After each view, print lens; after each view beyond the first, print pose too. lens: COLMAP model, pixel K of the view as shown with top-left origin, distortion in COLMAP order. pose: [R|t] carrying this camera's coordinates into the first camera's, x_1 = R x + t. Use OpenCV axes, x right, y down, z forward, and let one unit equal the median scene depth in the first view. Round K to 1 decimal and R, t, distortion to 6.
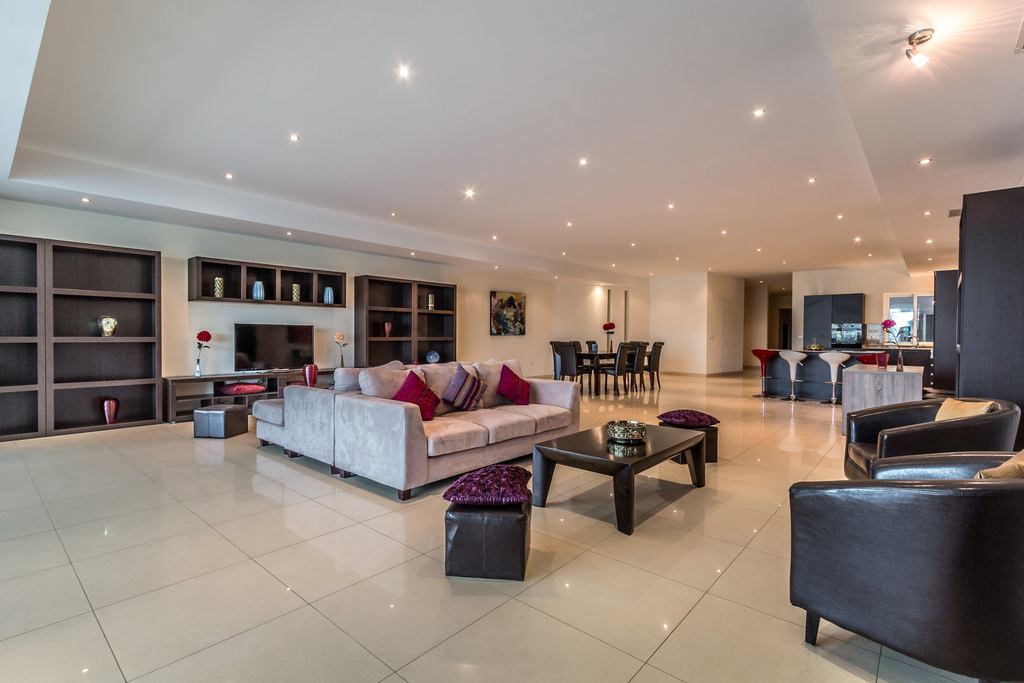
lens RADIAL K [[477.6, 0, 512.0], [0, 477.6, 341.5], [0, 0, 1]] dist [0.002090, 0.000112]
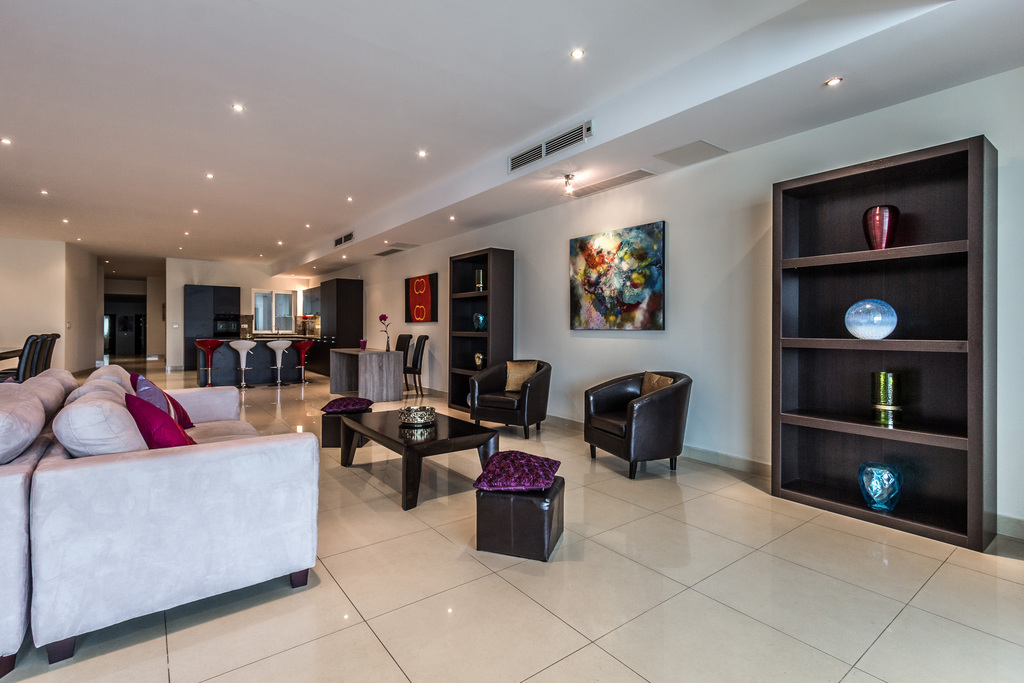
lens RADIAL K [[476.3, 0, 510.1], [0, 476.3, 325.1], [0, 0, 1]] dist [-0.001108, -0.000070]
pose [[0.194342, 0.004401, 0.980924, -0.314551], [0.006960, 0.999959, -0.005866, -0.002740], [-0.980909, 0.007967, 0.194304, 0.239227]]
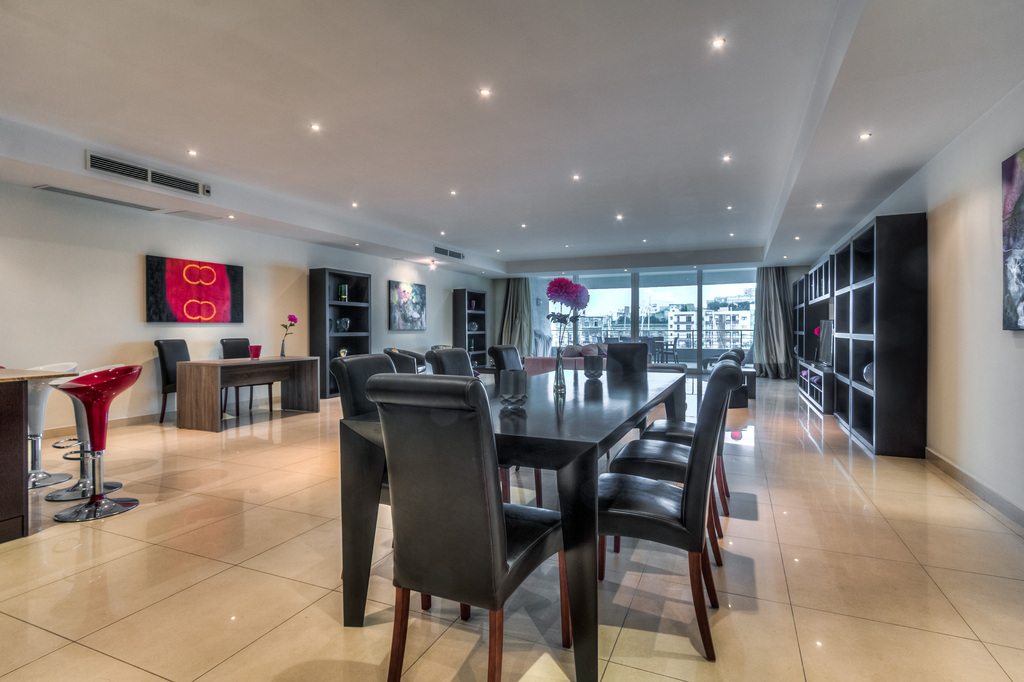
lens RADIAL K [[476.3, 0, 510.1], [0, 476.3, 324.6], [0, 0, 1]] dist [-0.001108, -0.000070]
pose [[-0.962823, -0.005350, -0.270079, 0.377943], [-0.006711, 0.999969, 0.004115, -0.019442], [0.270049, 0.005774, -0.962829, 1.520790]]
